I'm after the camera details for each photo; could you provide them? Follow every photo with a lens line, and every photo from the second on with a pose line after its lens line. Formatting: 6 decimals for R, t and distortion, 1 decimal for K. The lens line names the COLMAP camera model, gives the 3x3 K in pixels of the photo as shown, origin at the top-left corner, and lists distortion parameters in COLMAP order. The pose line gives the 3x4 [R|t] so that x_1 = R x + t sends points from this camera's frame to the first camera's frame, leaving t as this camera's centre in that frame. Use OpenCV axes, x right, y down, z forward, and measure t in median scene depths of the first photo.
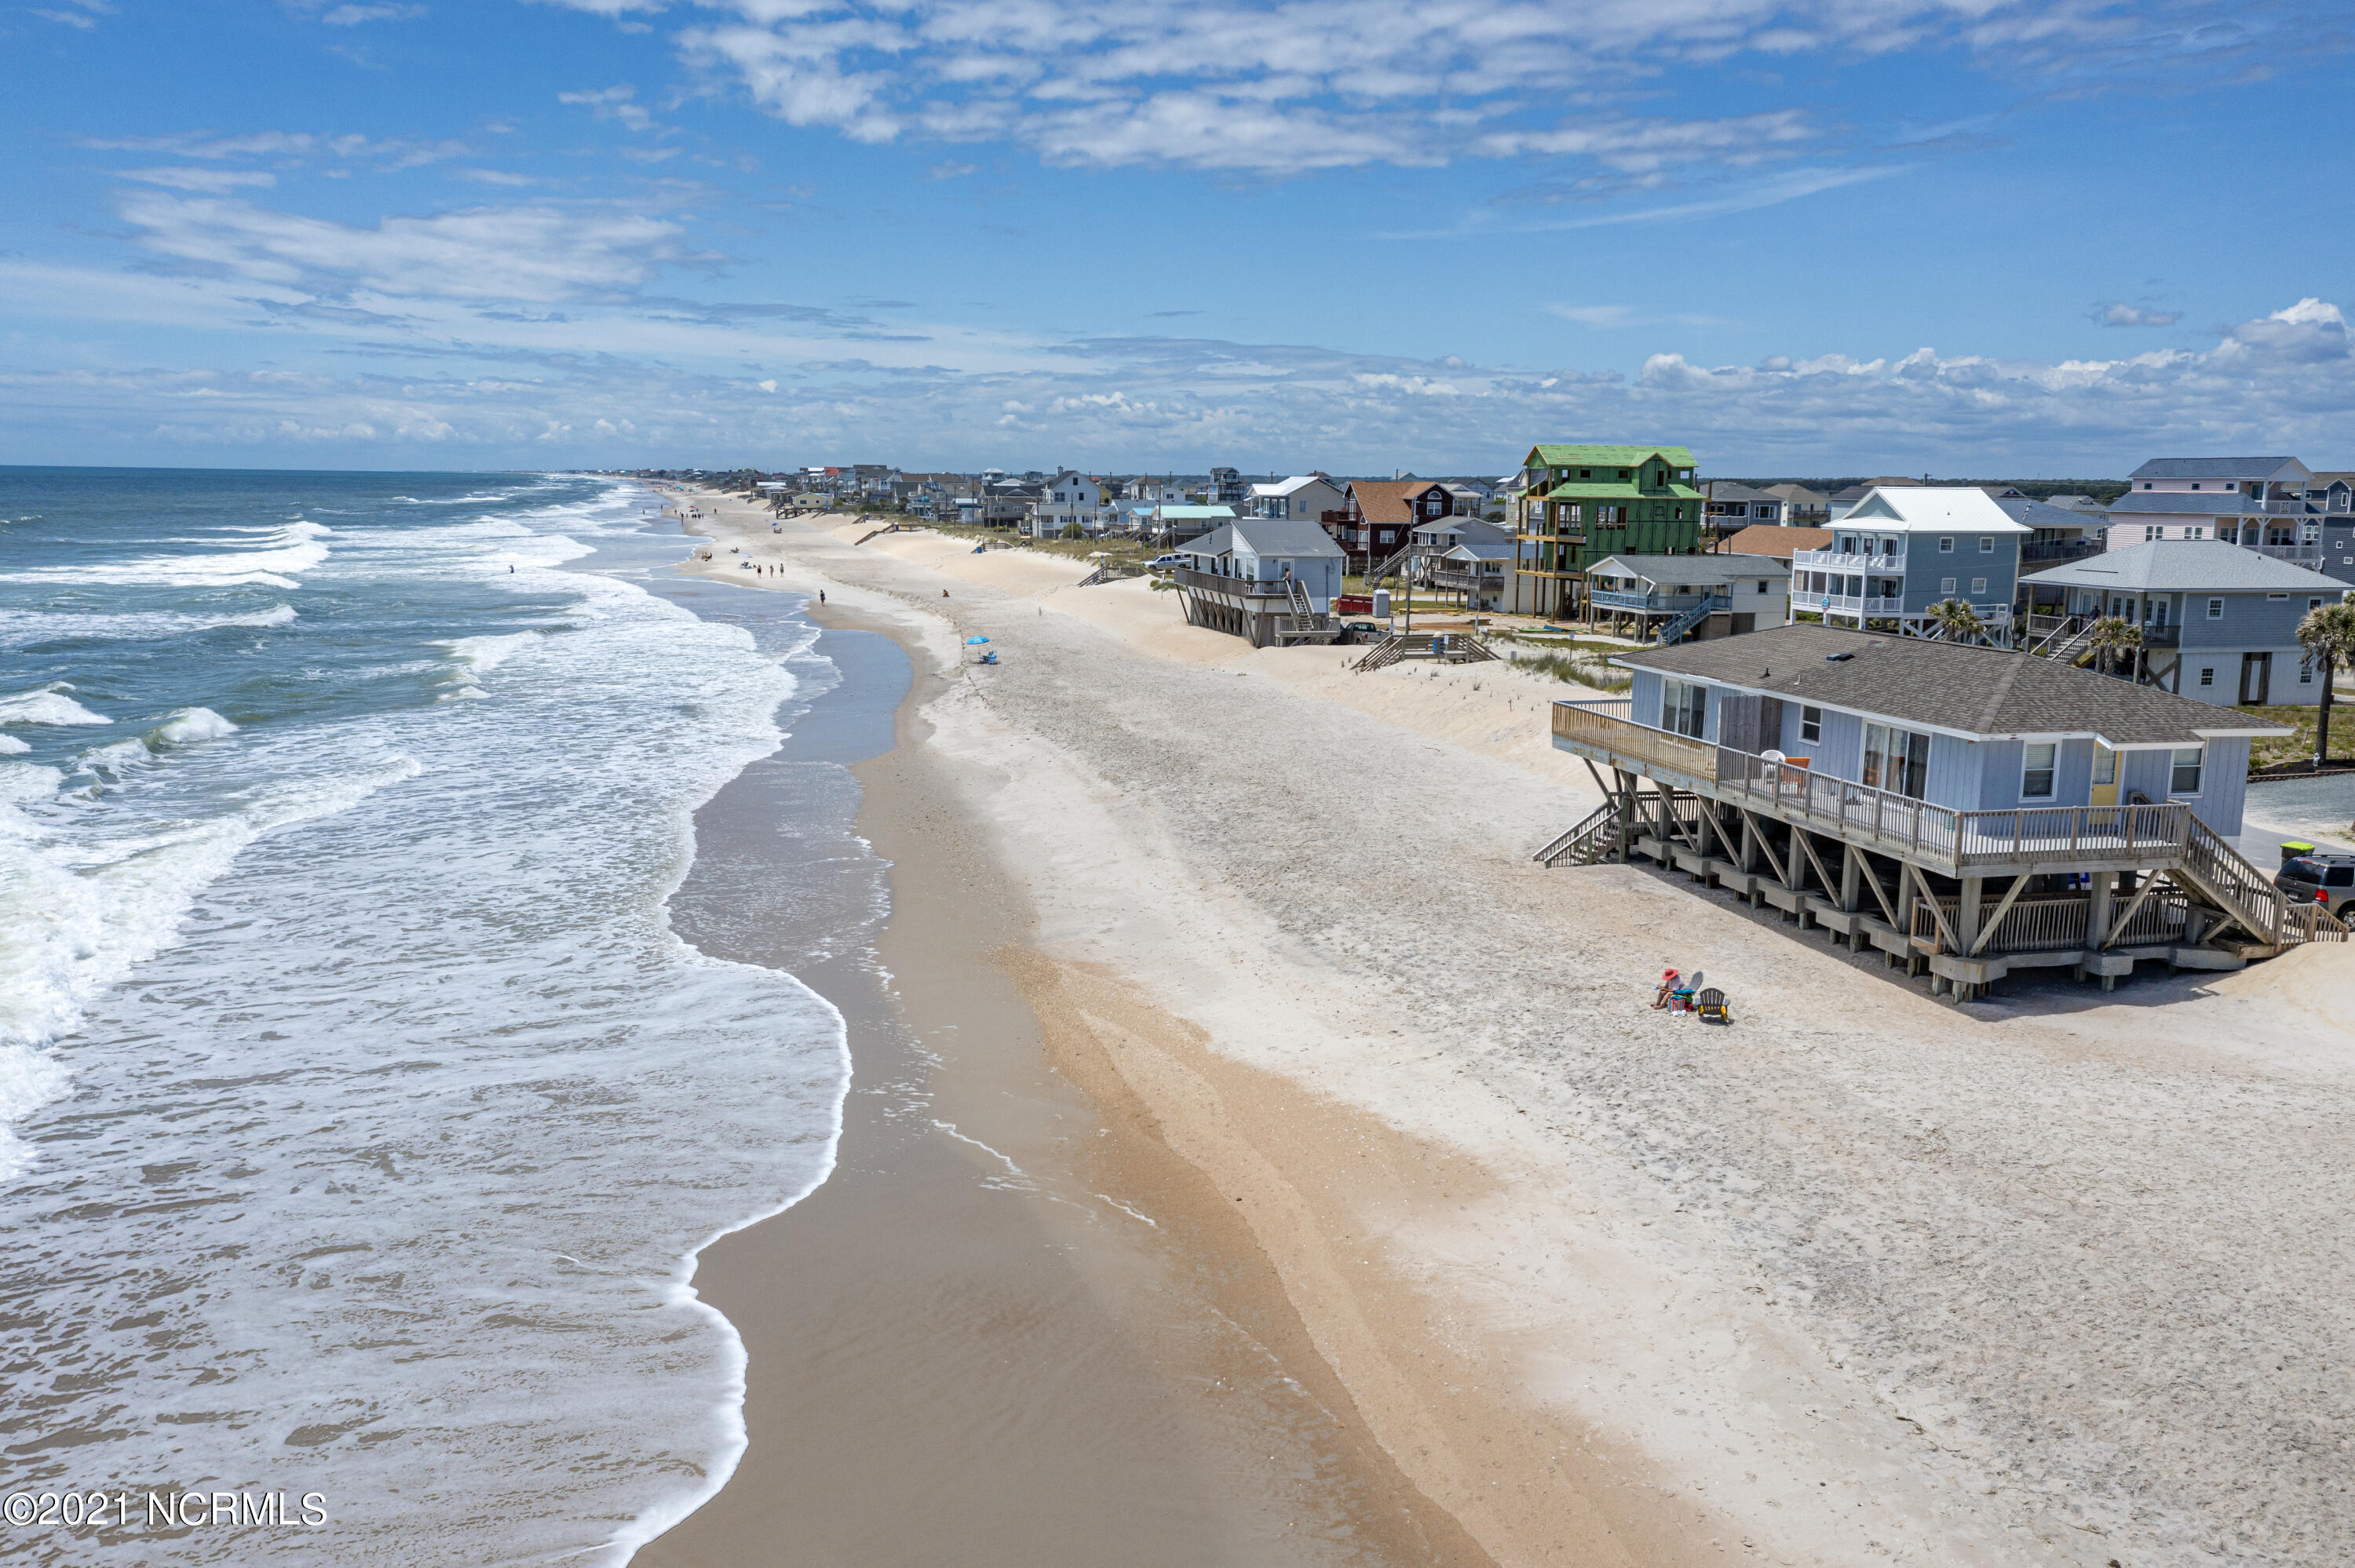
lens RADIAL K [[1885.1, 0, 1195.0], [0, 1885.1, 777.4], [0, 0, 1]] dist [-0.006438, 0.002297]
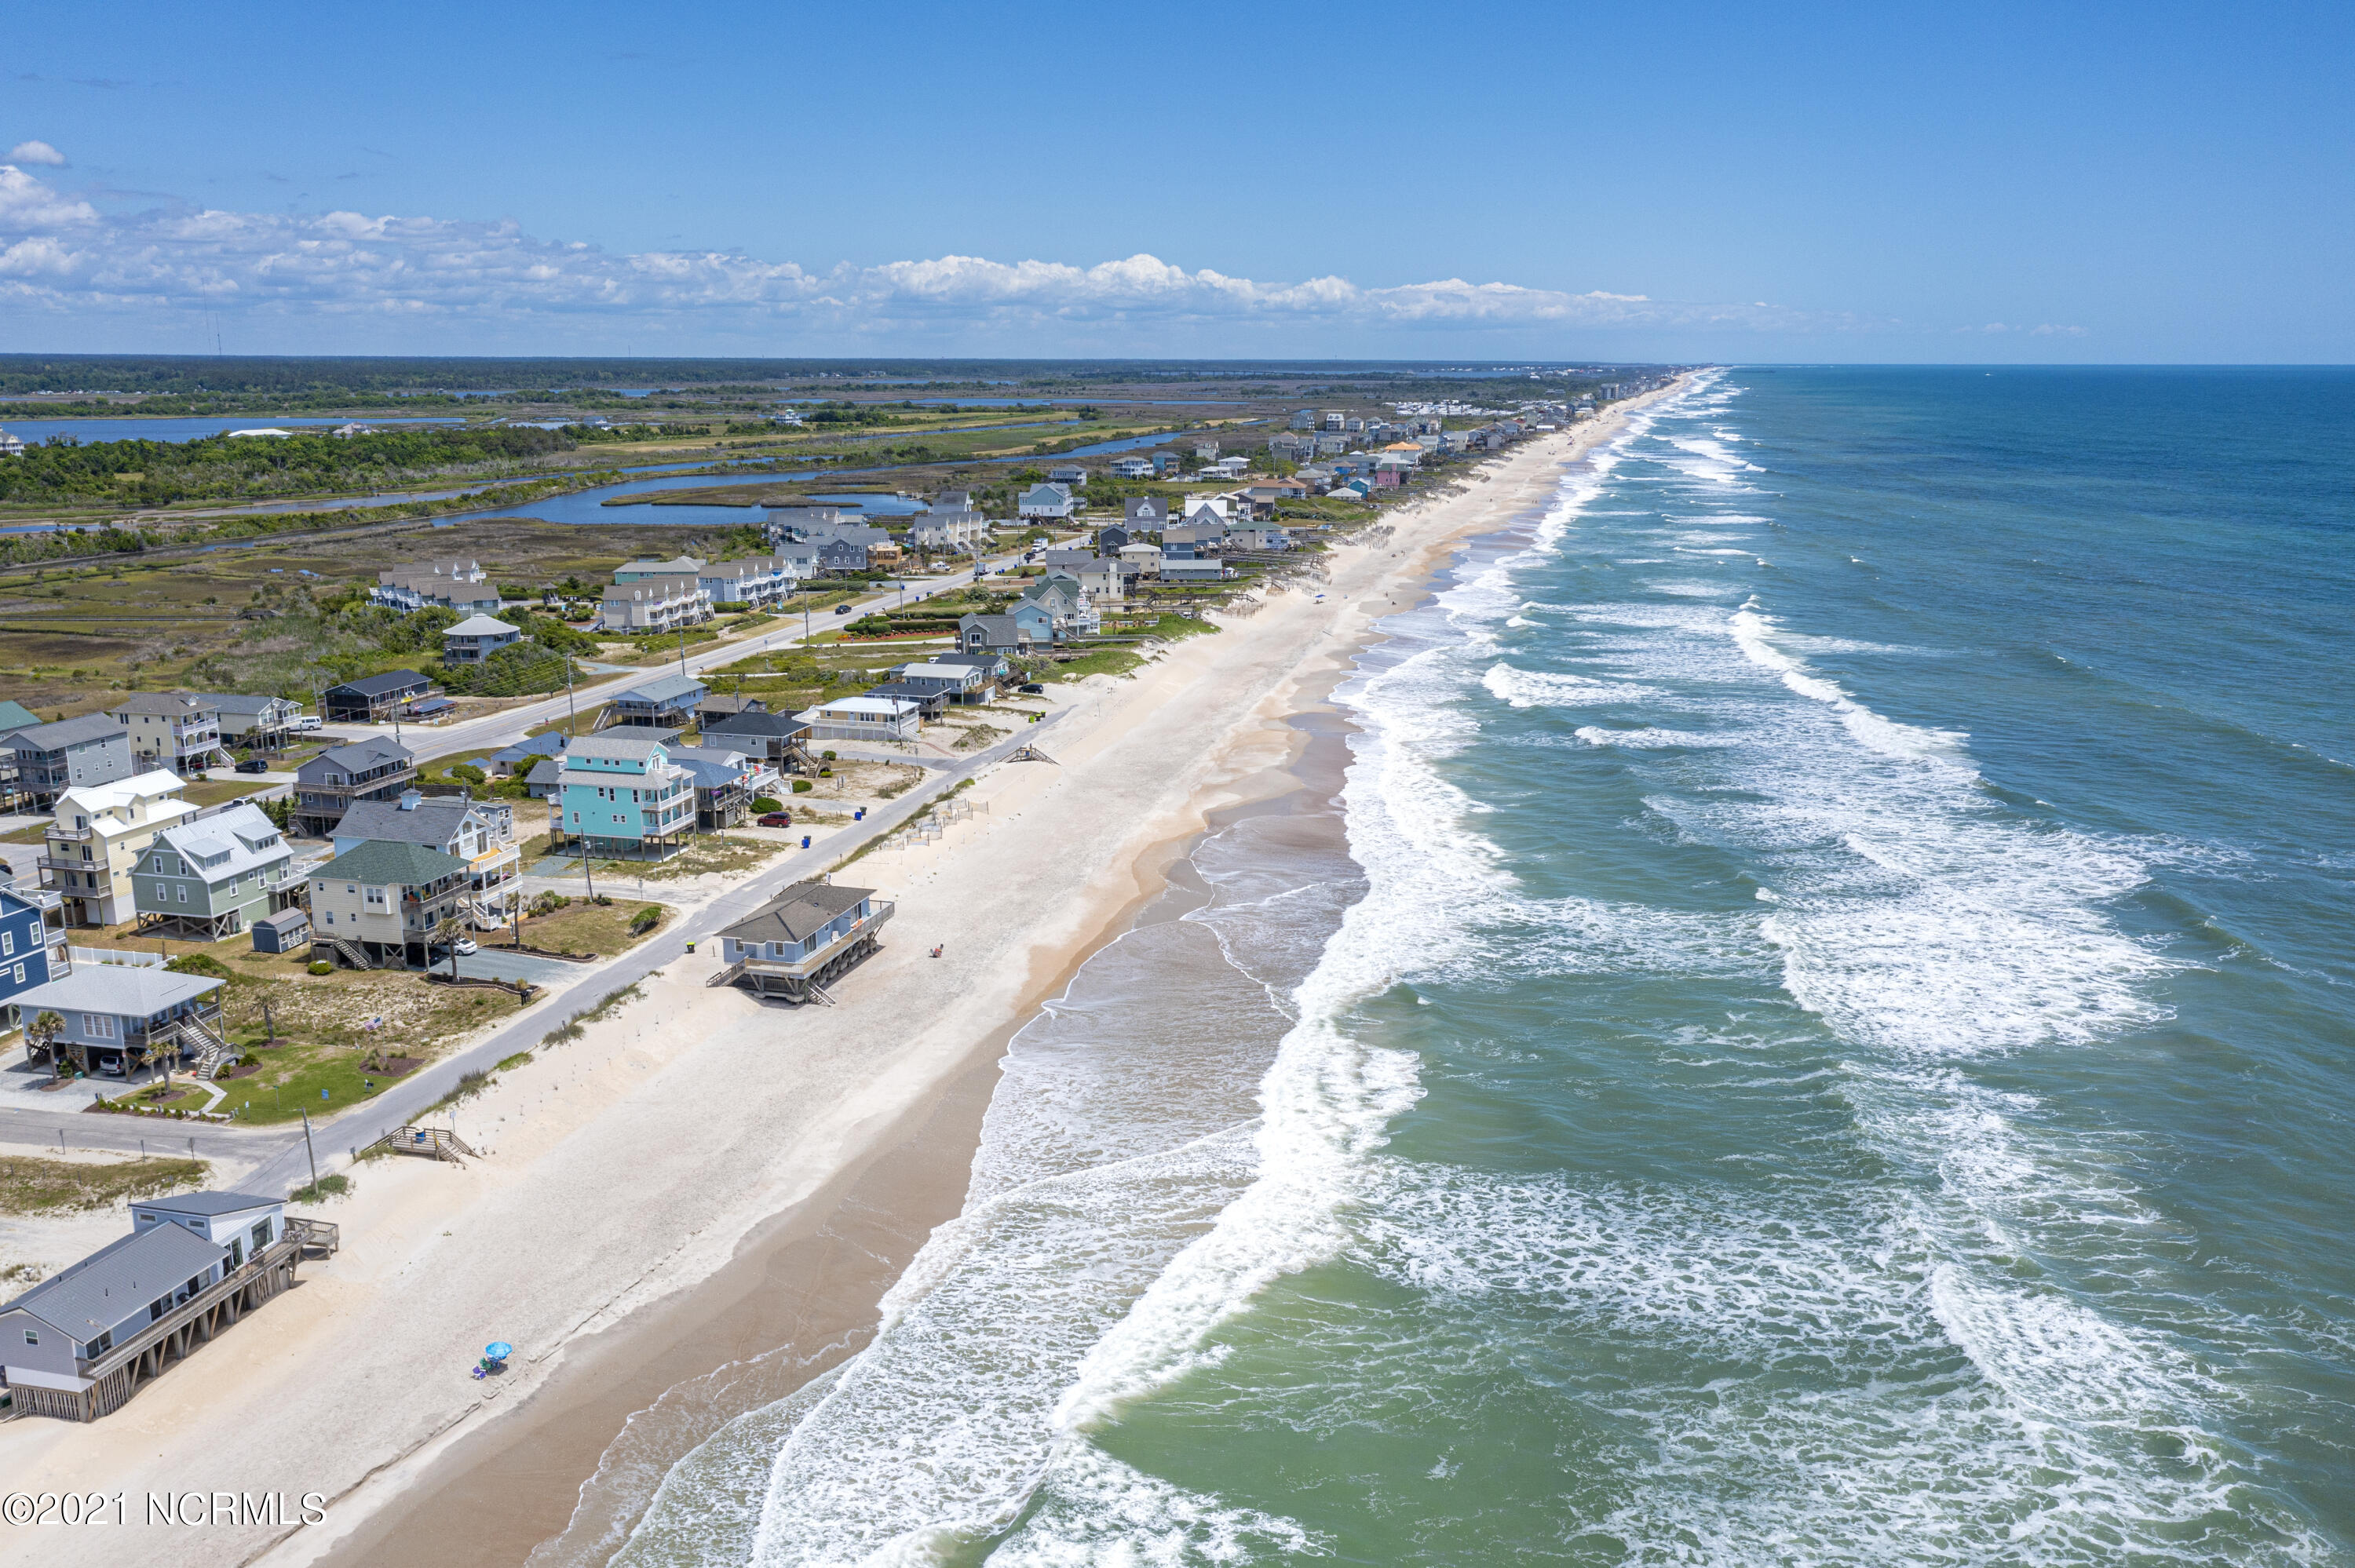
lens RADIAL K [[1885.1, 0, 1195.0], [0, 1885.1, 777.4], [0, 0, 1]] dist [-0.006438, 0.002297]
pose [[-0.877551, -0.129480, 0.461670, -1.050050], [0.050477, 0.932552, 0.357490, -0.844067], [-0.476819, 0.337019, -0.811826, 1.923147]]
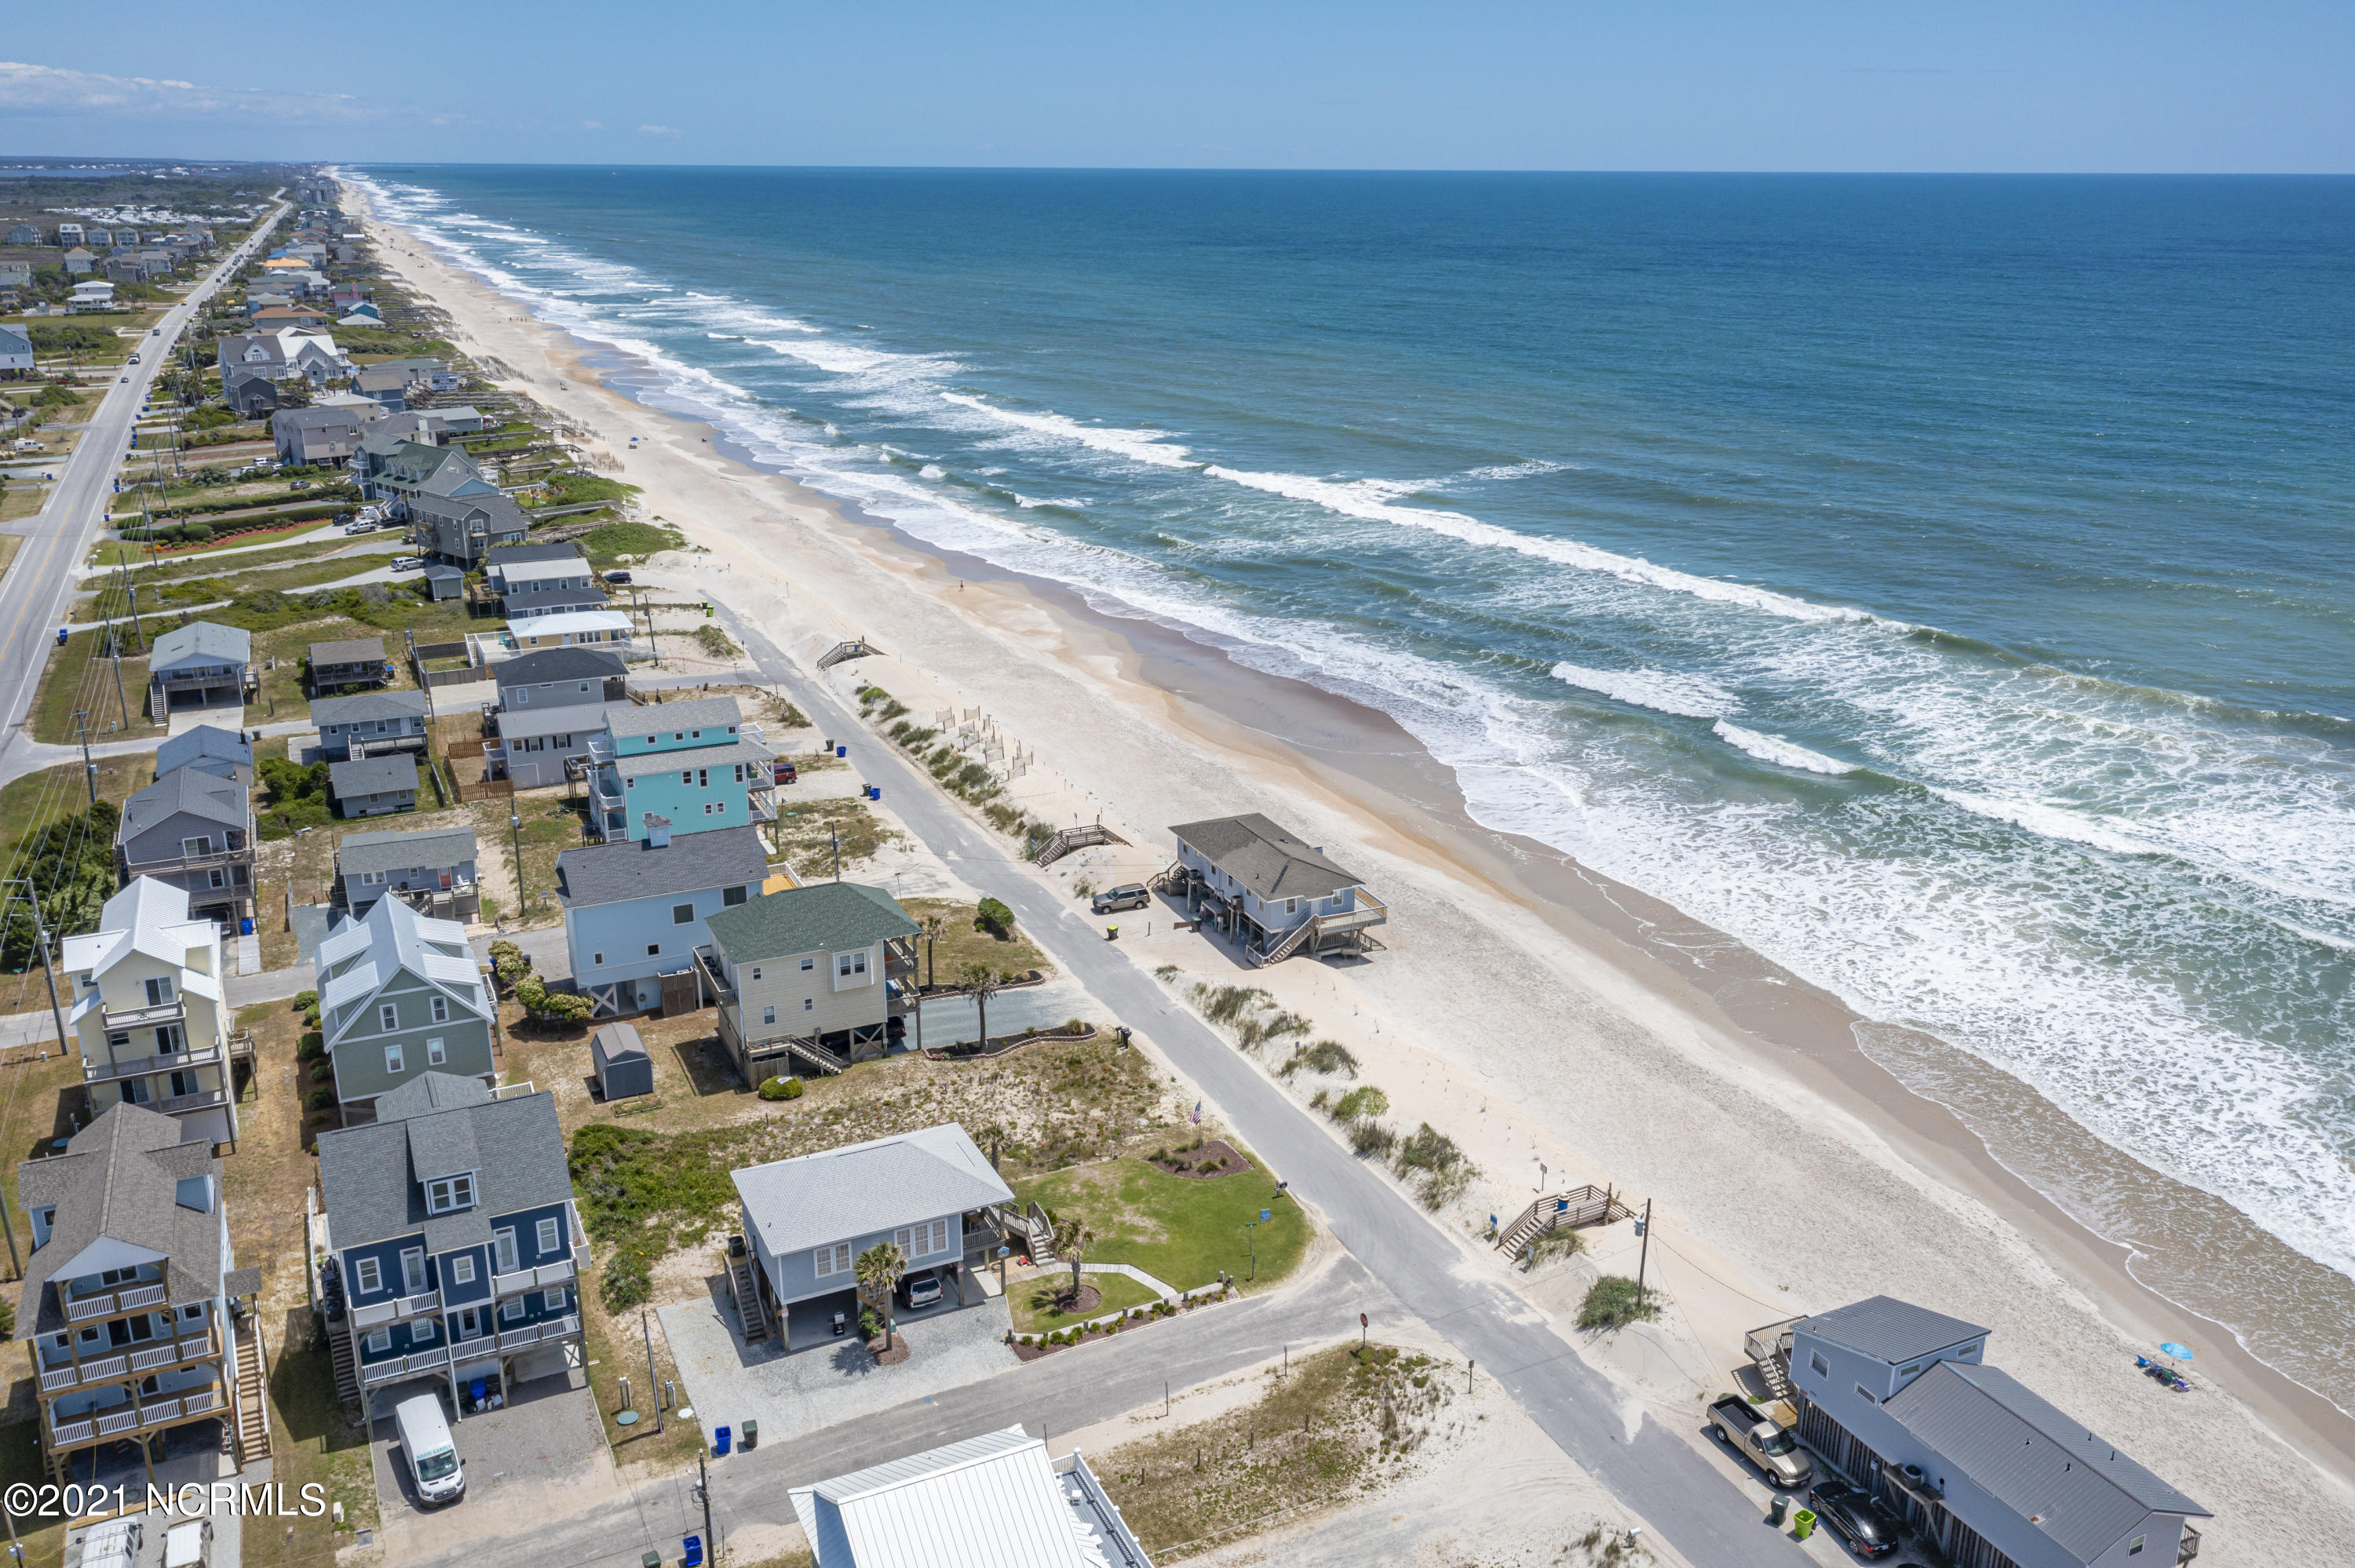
lens RADIAL K [[1886.0, 0, 1177.5], [0, 1886.0, 784.0], [0, 0, 1]] dist [0.000281, 0.008522]
pose [[-0.983328, 0.032543, -0.178907, 0.573461], [-0.052614, 0.890858, 0.451225, -0.816462], [0.174065, 0.453115, -0.874293, 1.955181]]
